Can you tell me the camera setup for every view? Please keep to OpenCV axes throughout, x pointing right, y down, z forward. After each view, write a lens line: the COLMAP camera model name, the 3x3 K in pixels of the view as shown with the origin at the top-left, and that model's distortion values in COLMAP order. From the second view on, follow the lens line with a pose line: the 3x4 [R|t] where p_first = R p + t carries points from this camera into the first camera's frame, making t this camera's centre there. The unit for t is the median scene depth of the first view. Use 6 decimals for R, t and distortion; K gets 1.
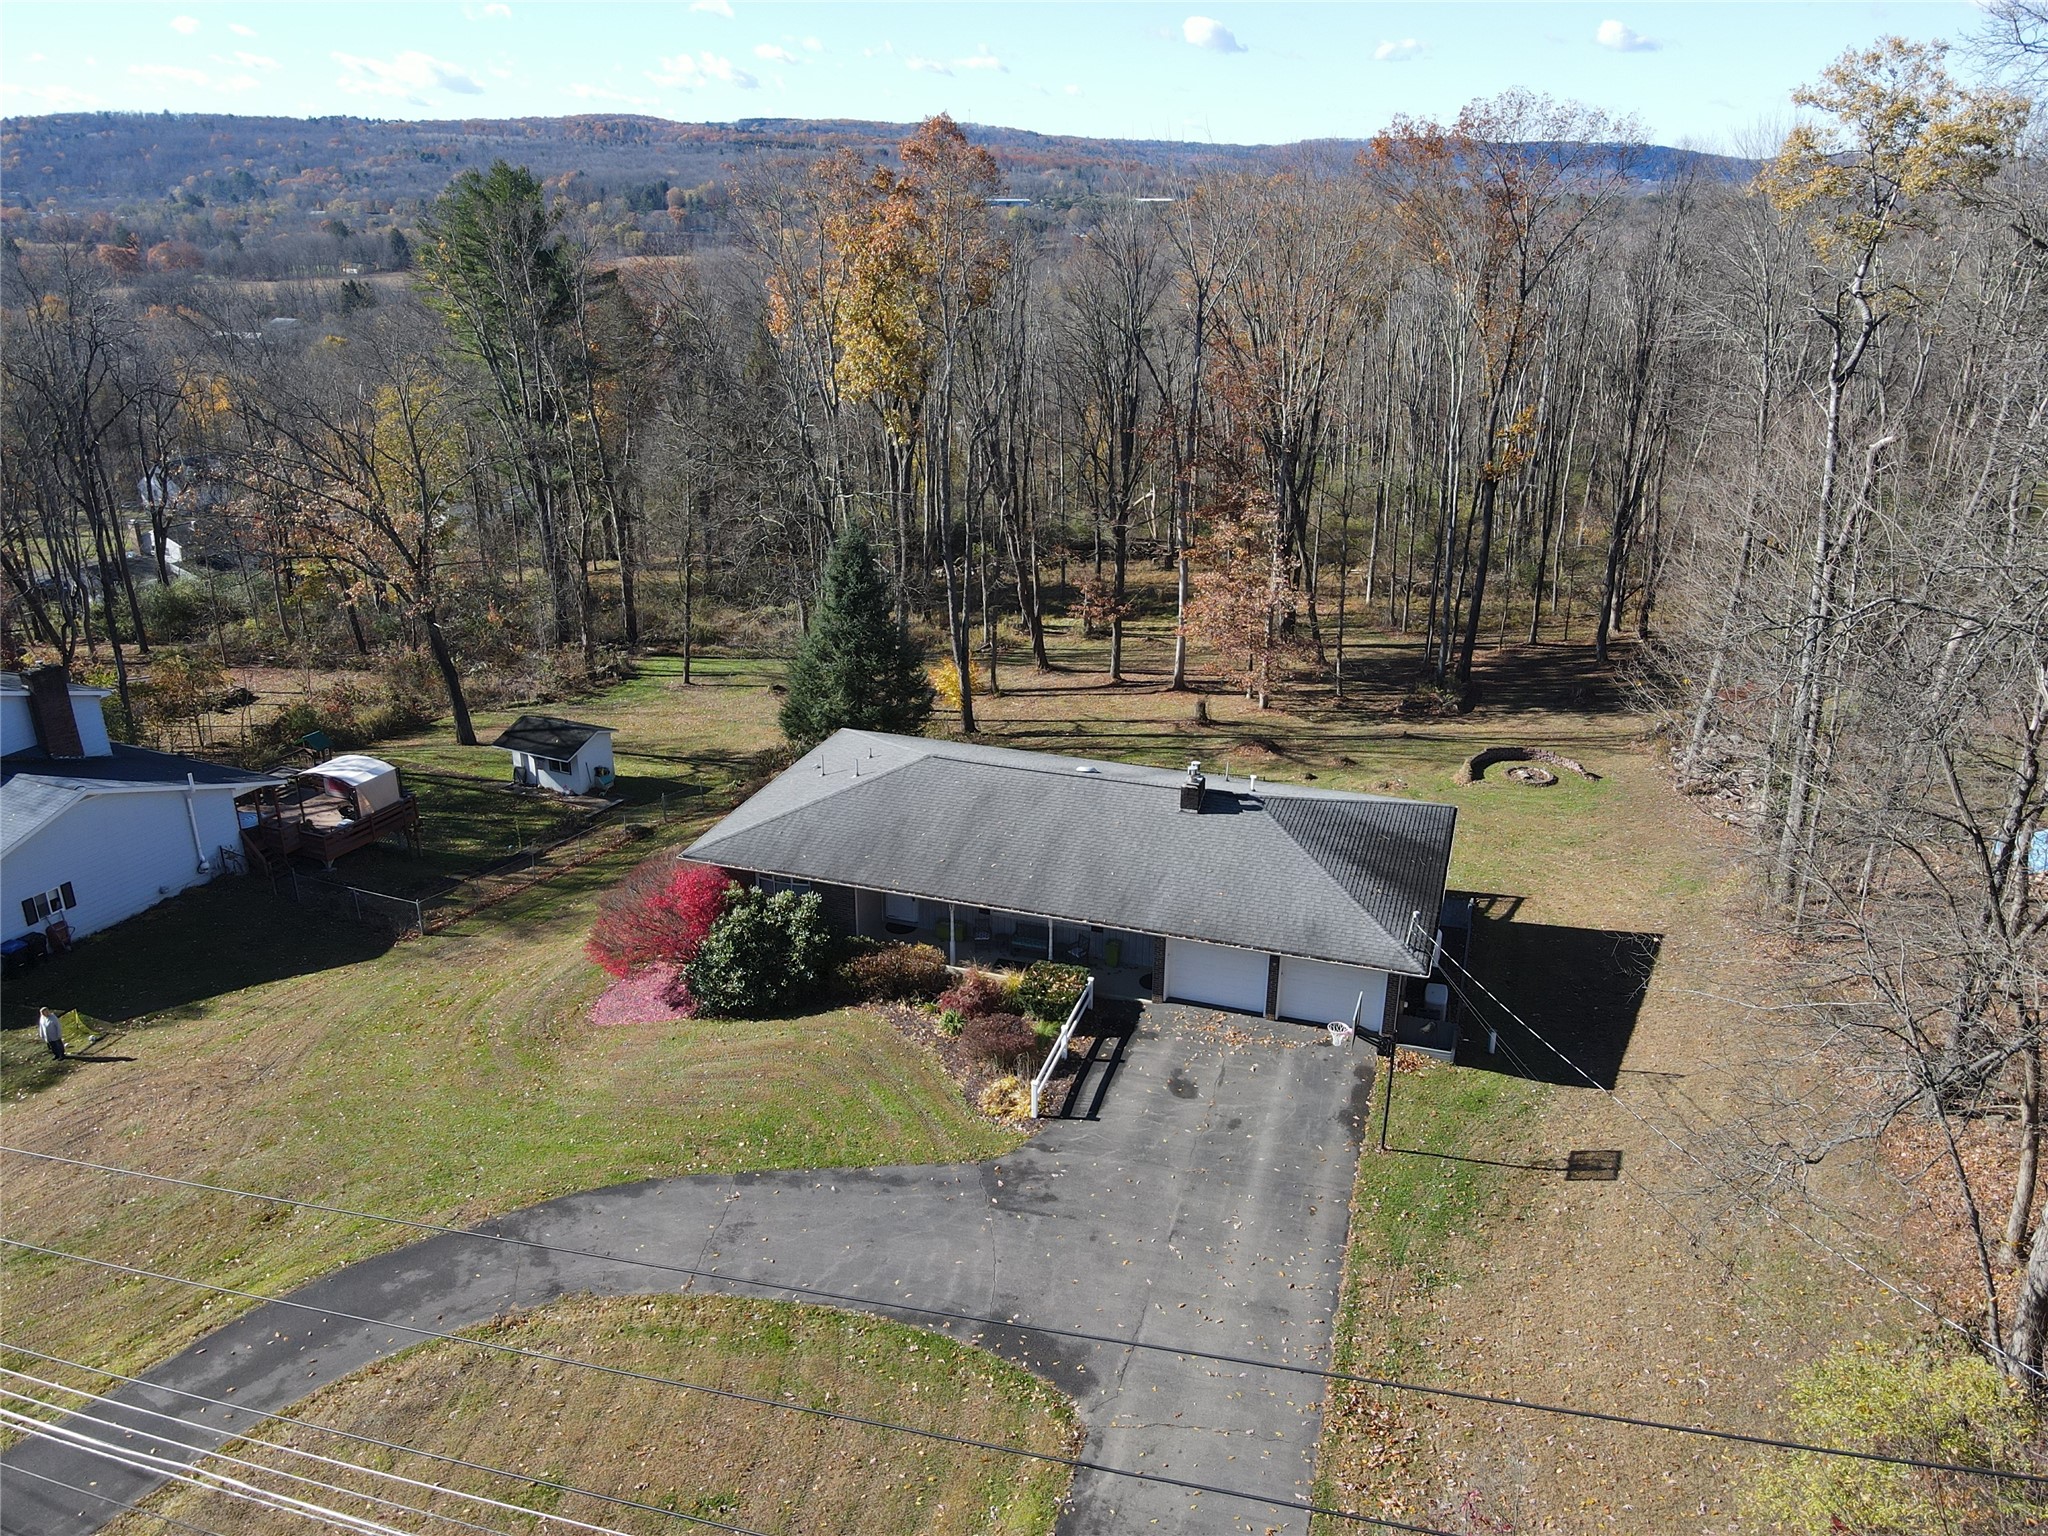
lens RADIAL K [[1503.4, 0, 1024.0], [0, 1503.4, 768.0], [0, 0, 1]] dist [0.000712, 0.006833]
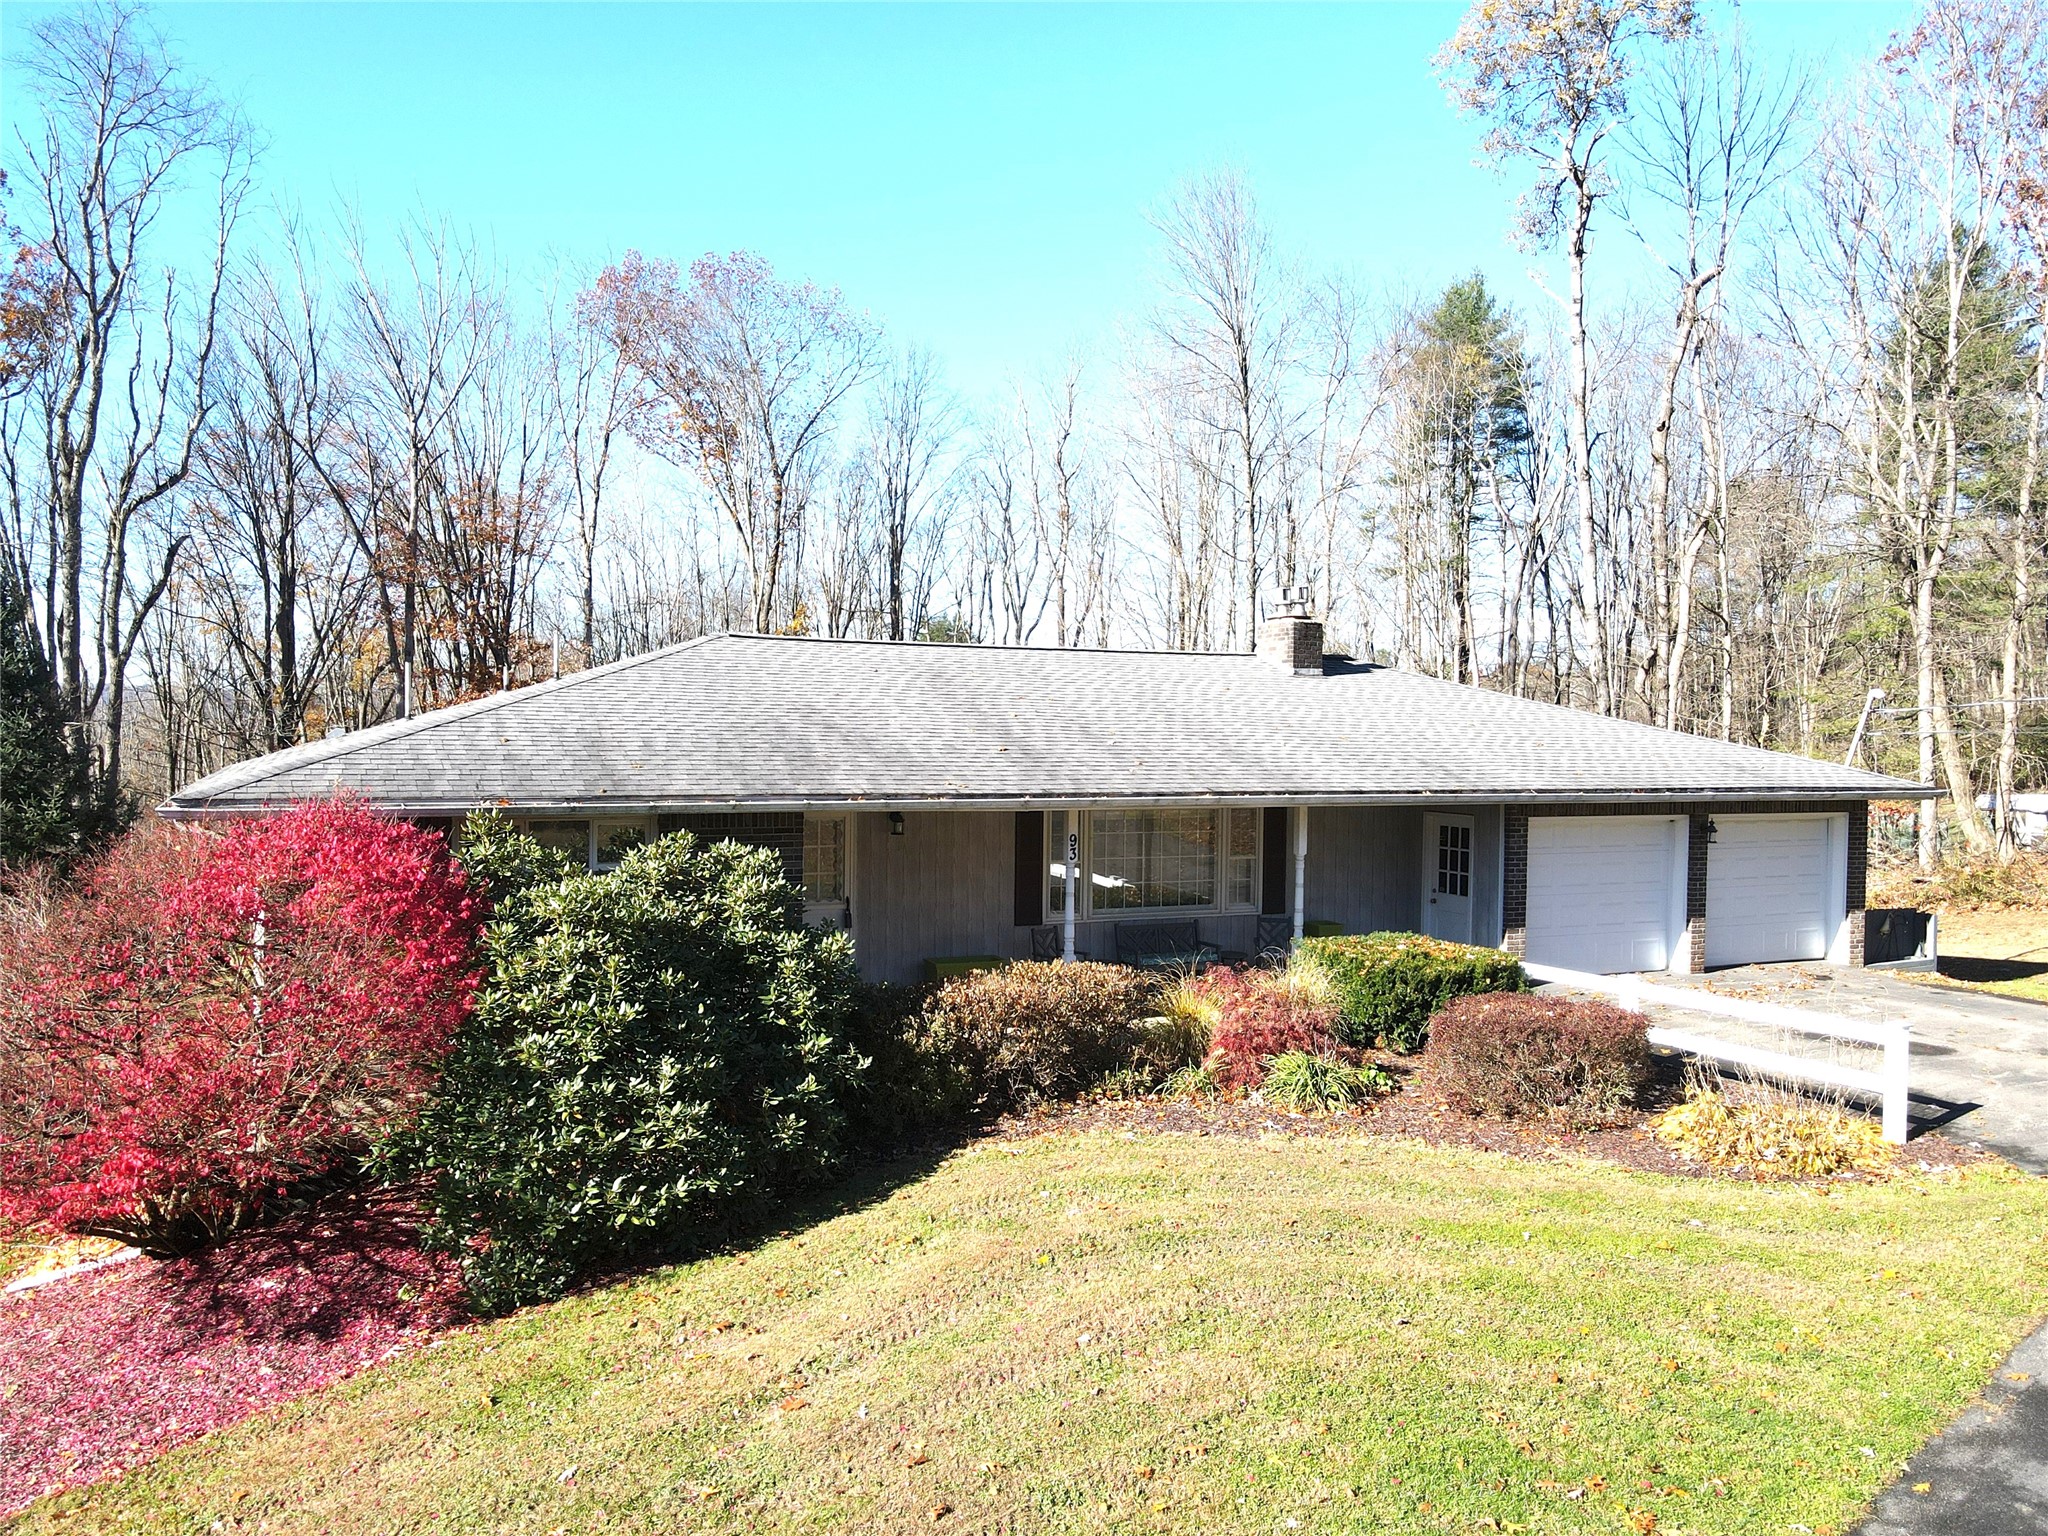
lens RADIAL K [[1503.4, 0, 1024.0], [0, 1503.4, 768.0], [0, 0, 1]] dist [0.000712, 0.006833]
pose [[0.729350, -0.015781, 0.683959, -0.318453], [0.243019, 0.940511, -0.237447, 0.161886], [-0.639524, 0.339397, 0.689796, 0.755533]]
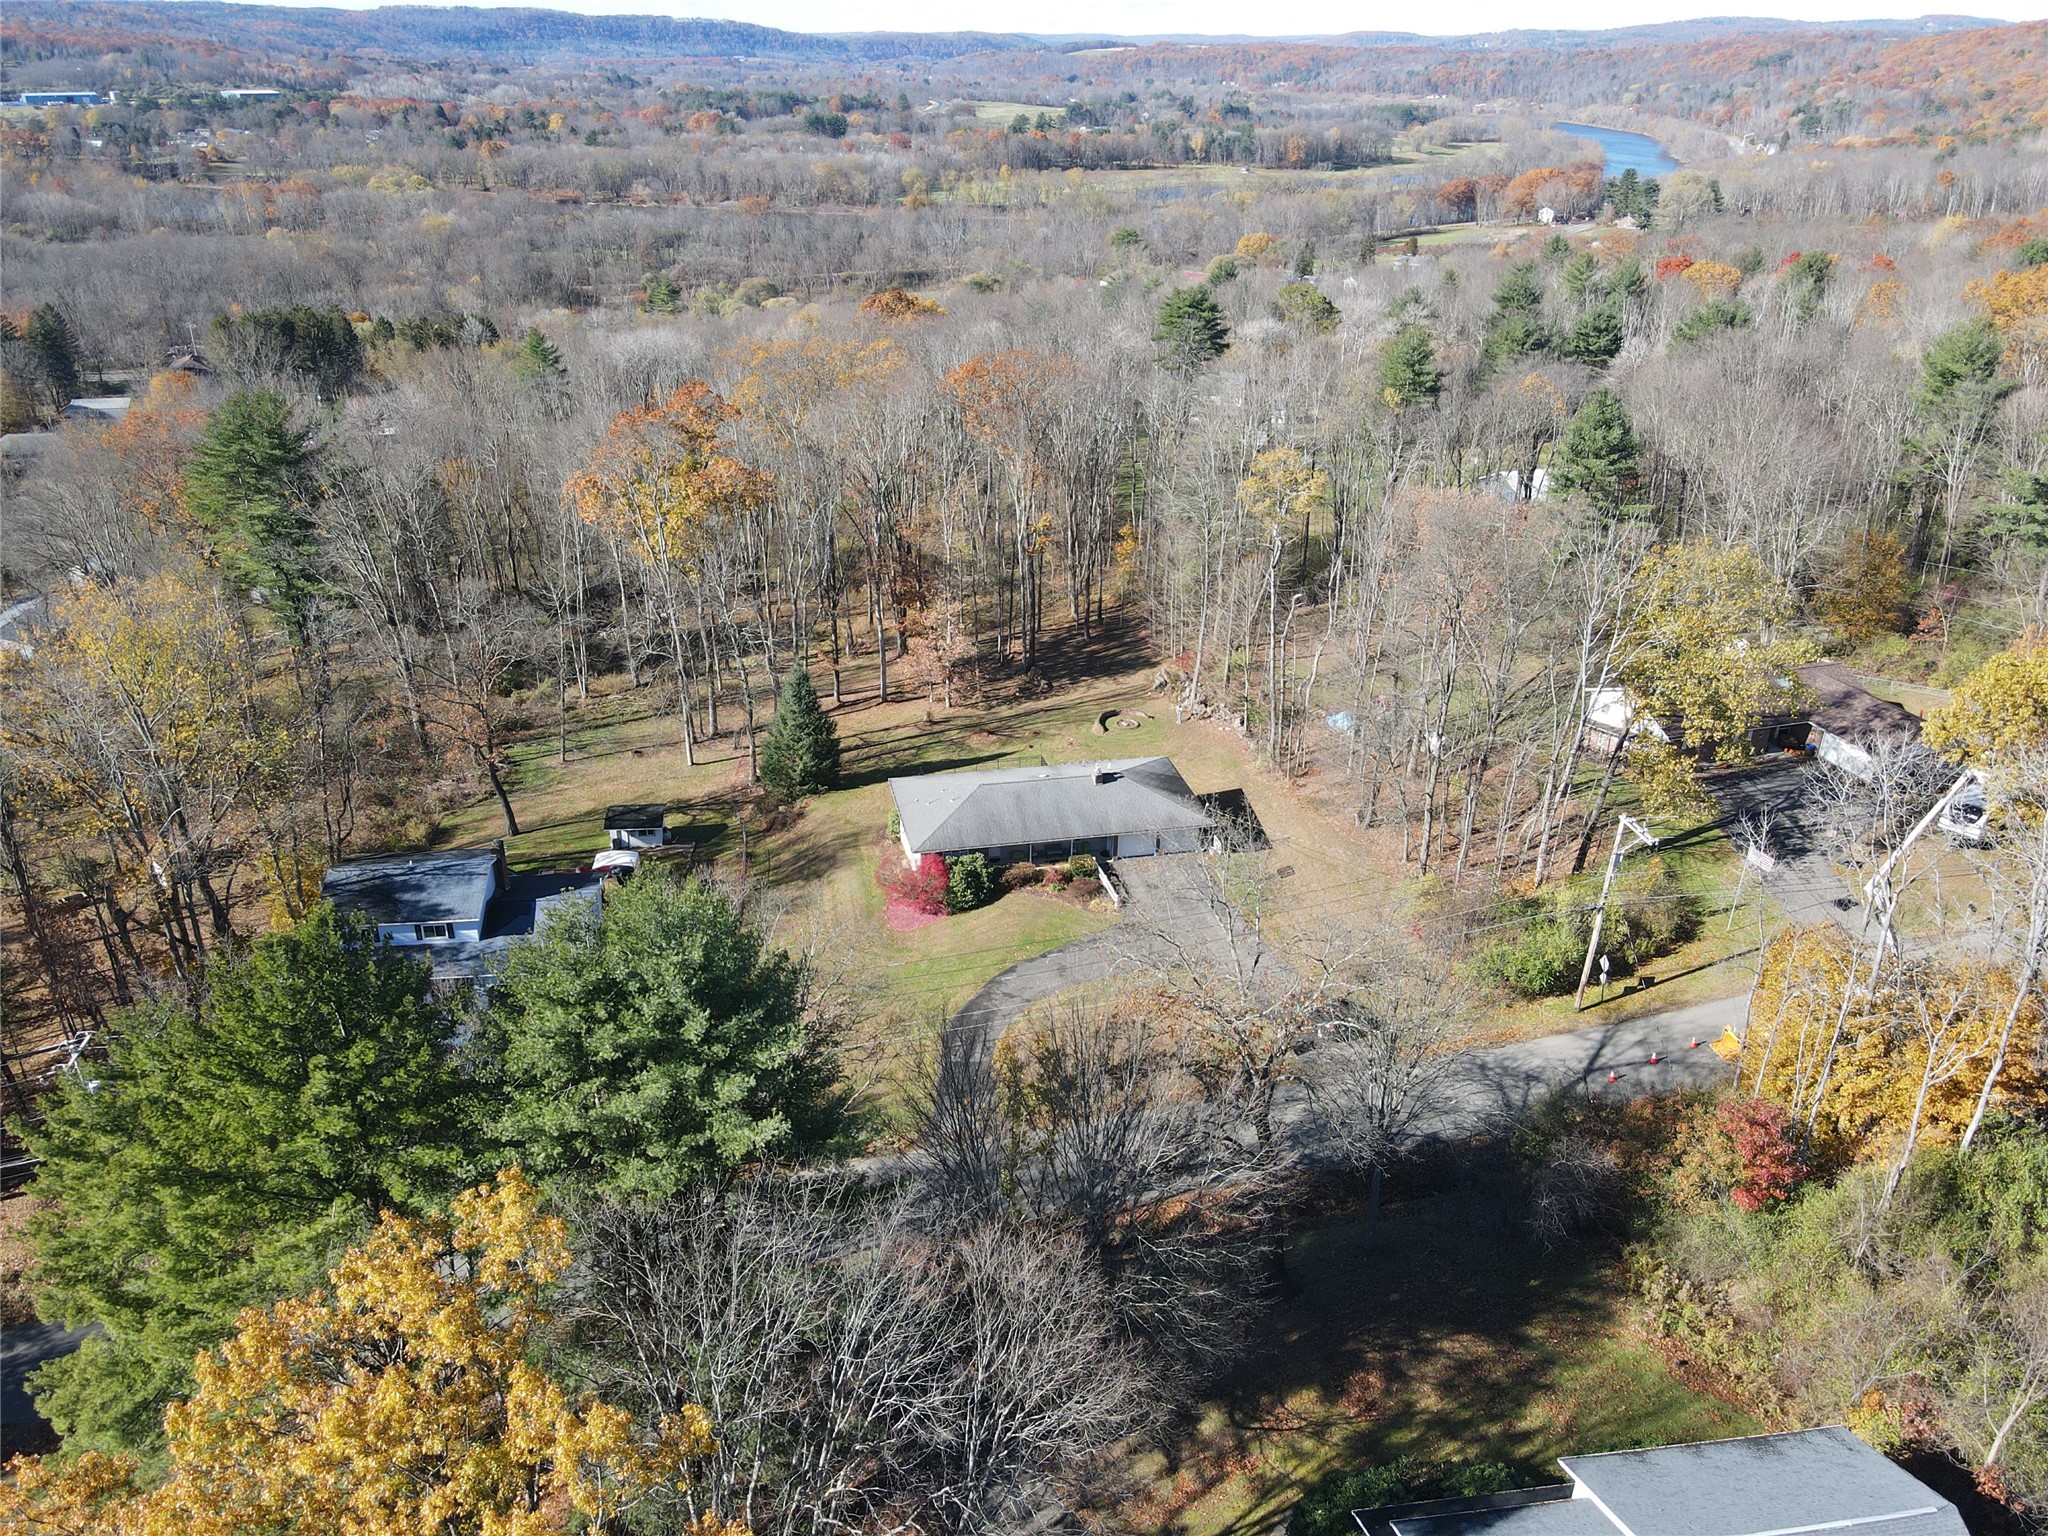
lens RADIAL K [[1503.4, 0, 1024.0], [0, 1503.4, 768.0], [0, 0, 1]] dist [0.000712, 0.006833]
pose [[0.863453, -0.216958, 0.455388, -1.161647], [0.182983, 0.976004, 0.118042, -0.324219], [-0.470071, -0.018595, 0.882433, -1.162480]]
